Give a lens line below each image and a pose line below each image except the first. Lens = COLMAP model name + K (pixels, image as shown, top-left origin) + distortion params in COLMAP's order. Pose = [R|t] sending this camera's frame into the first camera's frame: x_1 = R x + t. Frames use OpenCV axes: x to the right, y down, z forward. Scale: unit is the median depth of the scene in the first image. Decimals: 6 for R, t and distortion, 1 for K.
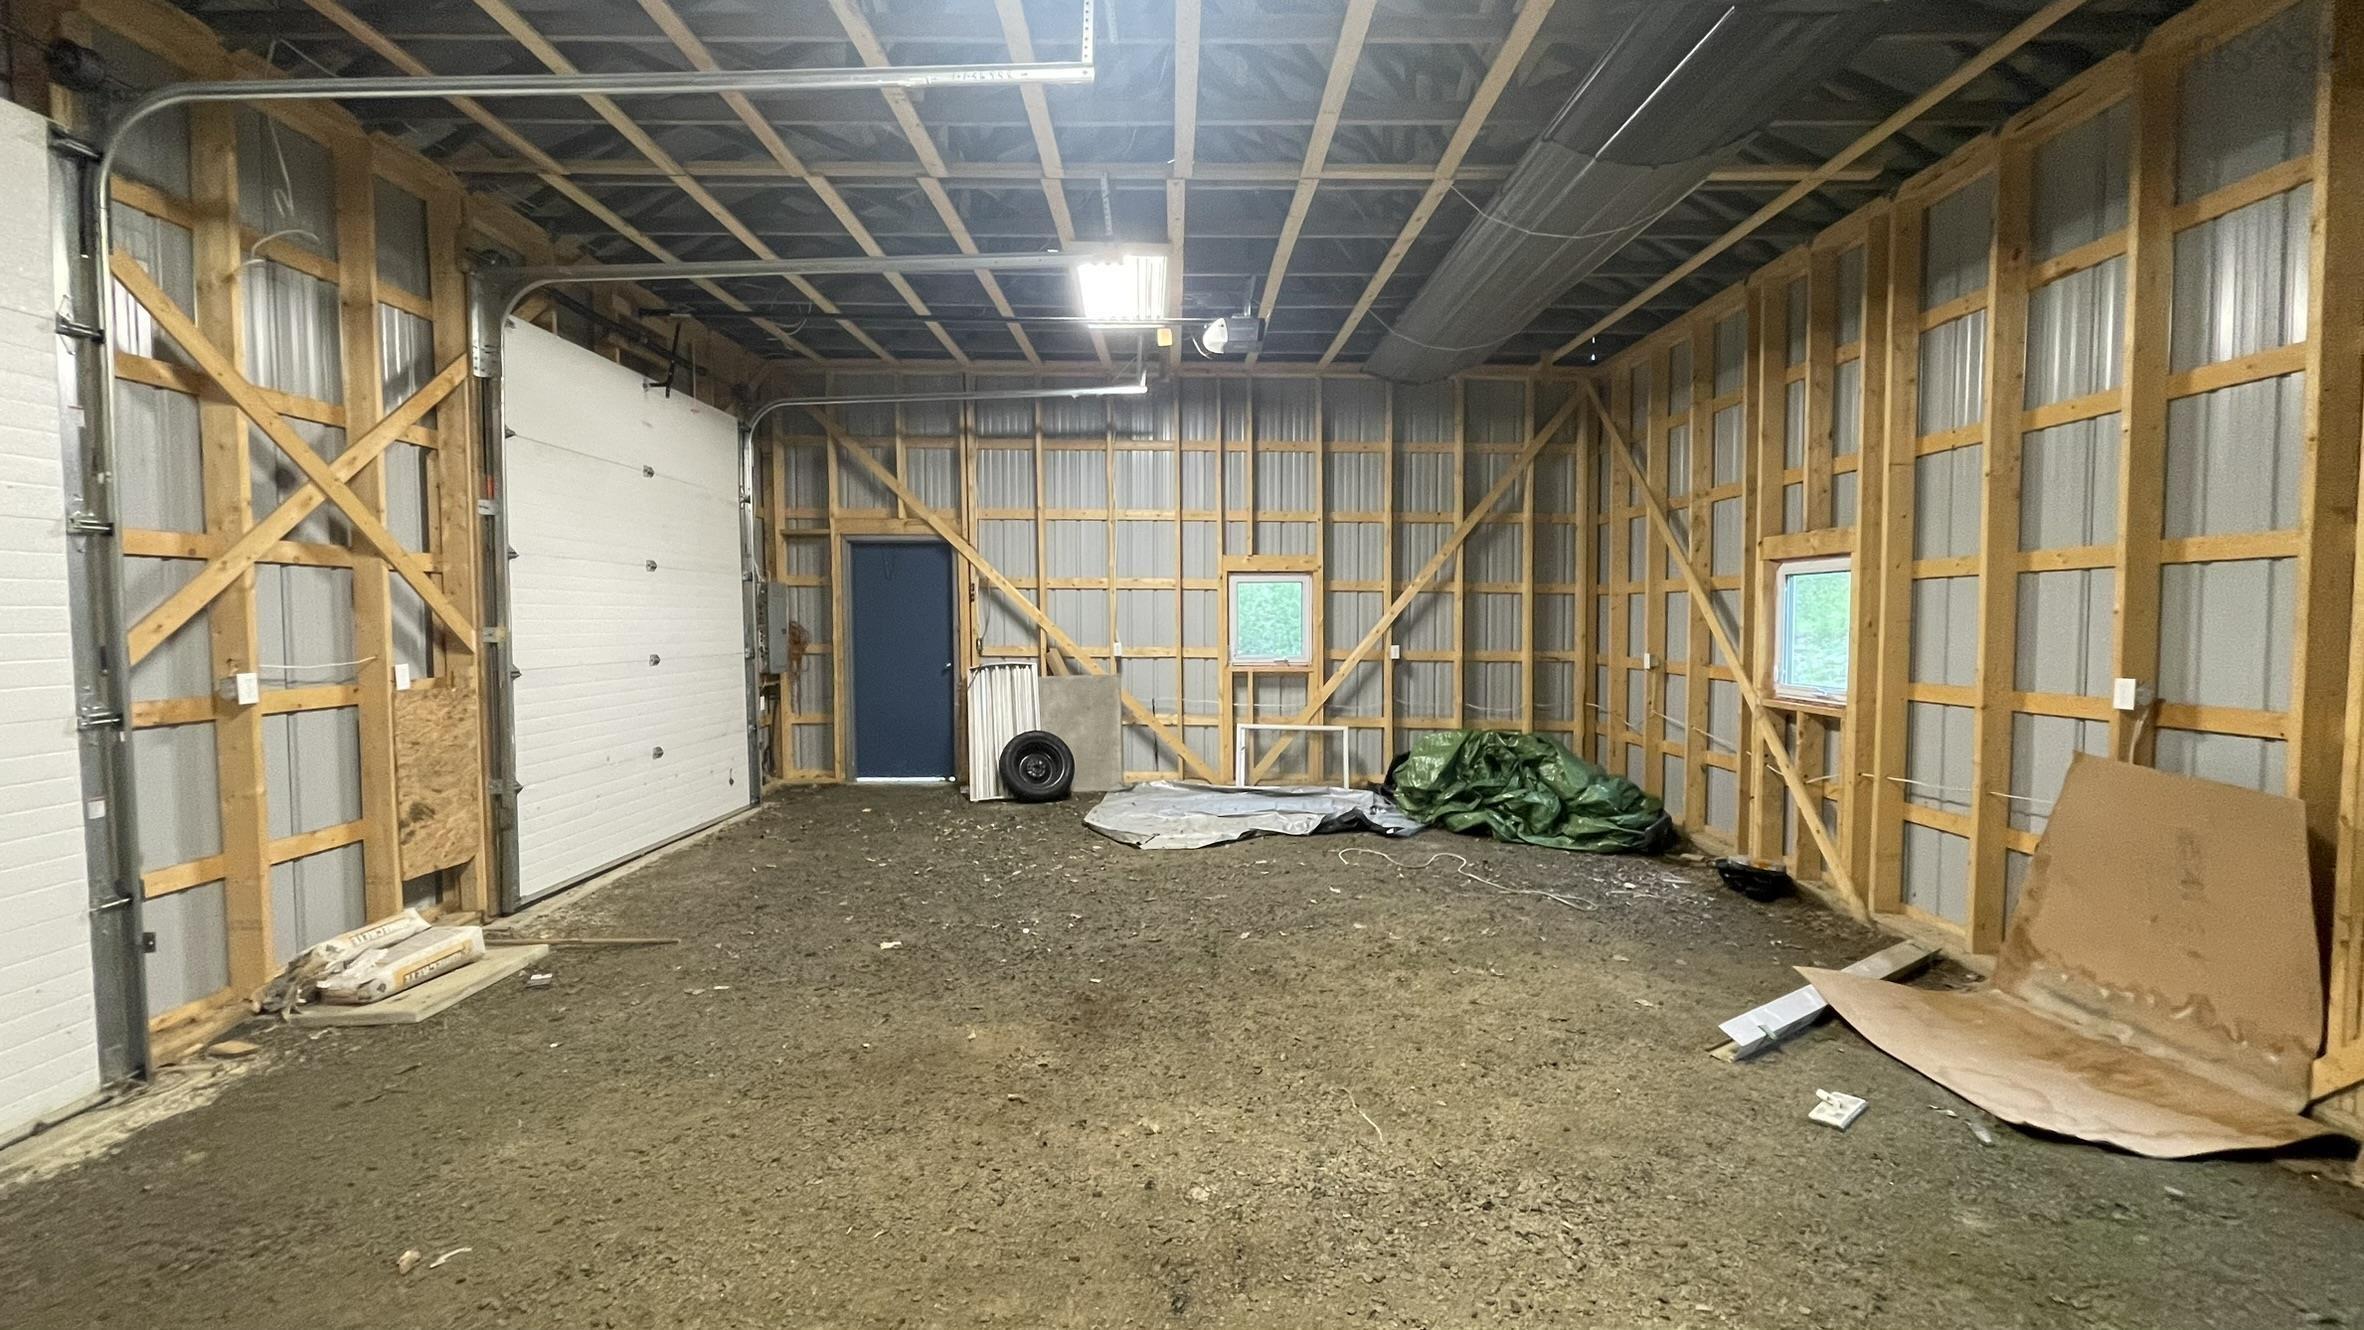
lens RADIAL K [[954.2, 0, 1184.1], [0, 954.2, 661.5], [0, 0, 1]] dist [-0.002167, -0.000667]
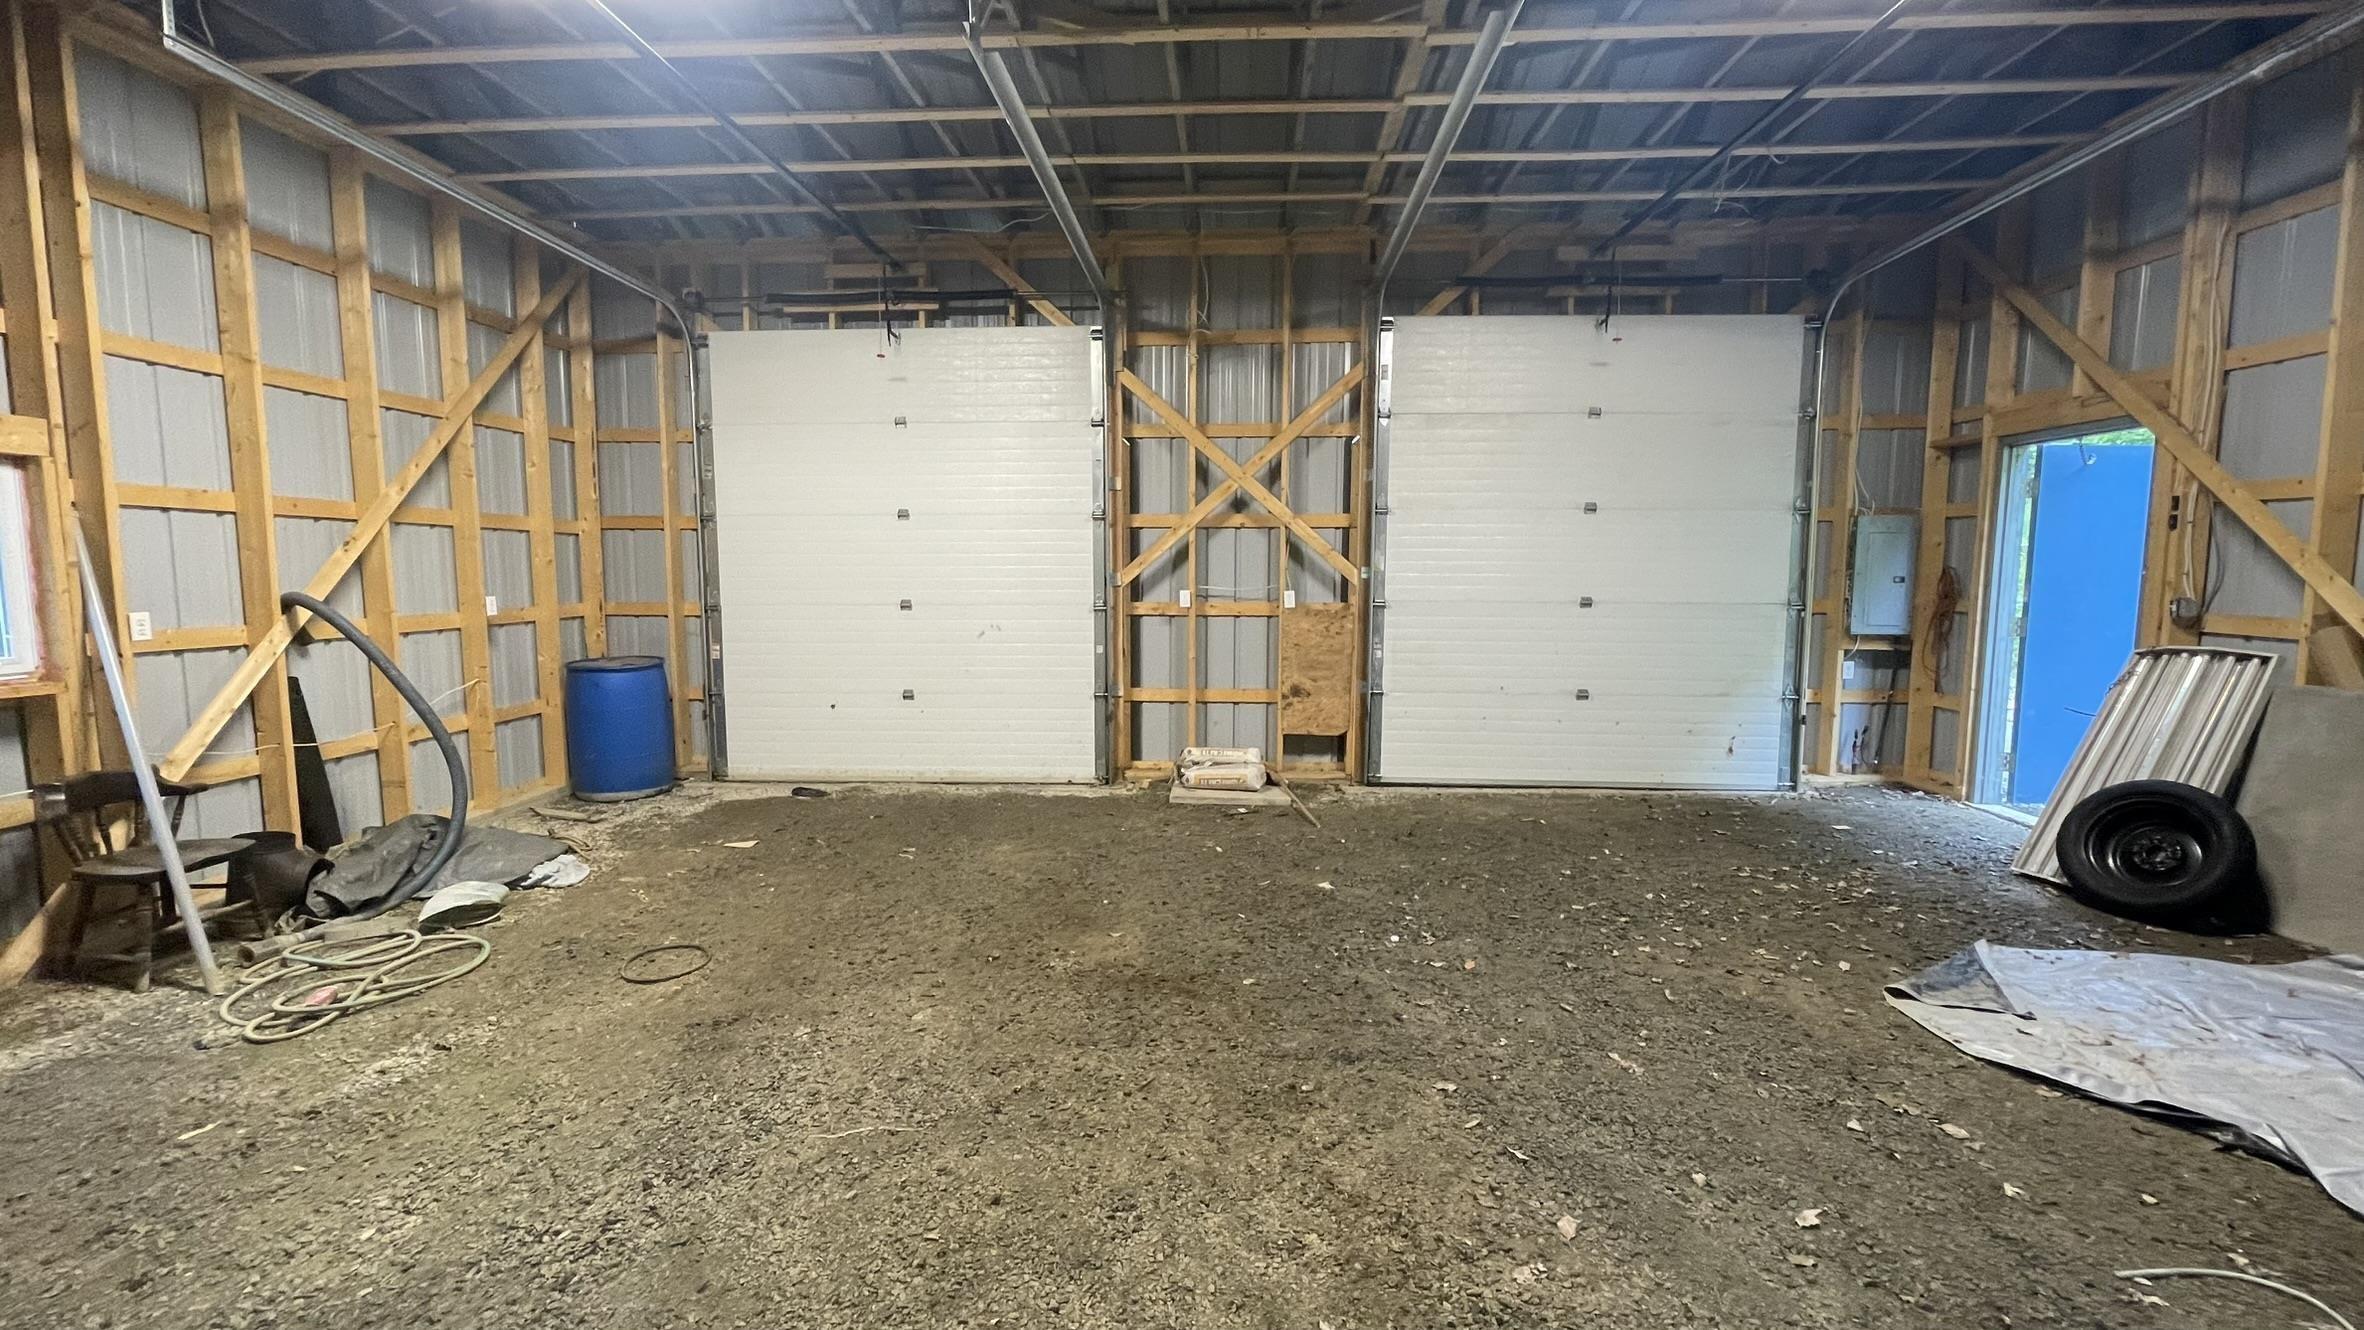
lens RADIAL K [[954.2, 0, 1184.1], [0, 954.2, 661.5], [0, 0, 1]] dist [-0.002167, -0.000667]
pose [[-0.054548, 0.103330, -0.993150, 0.649591], [-0.047942, 0.993213, 0.105970, -0.035485], [0.997360, 0.053394, -0.049224, 0.858773]]
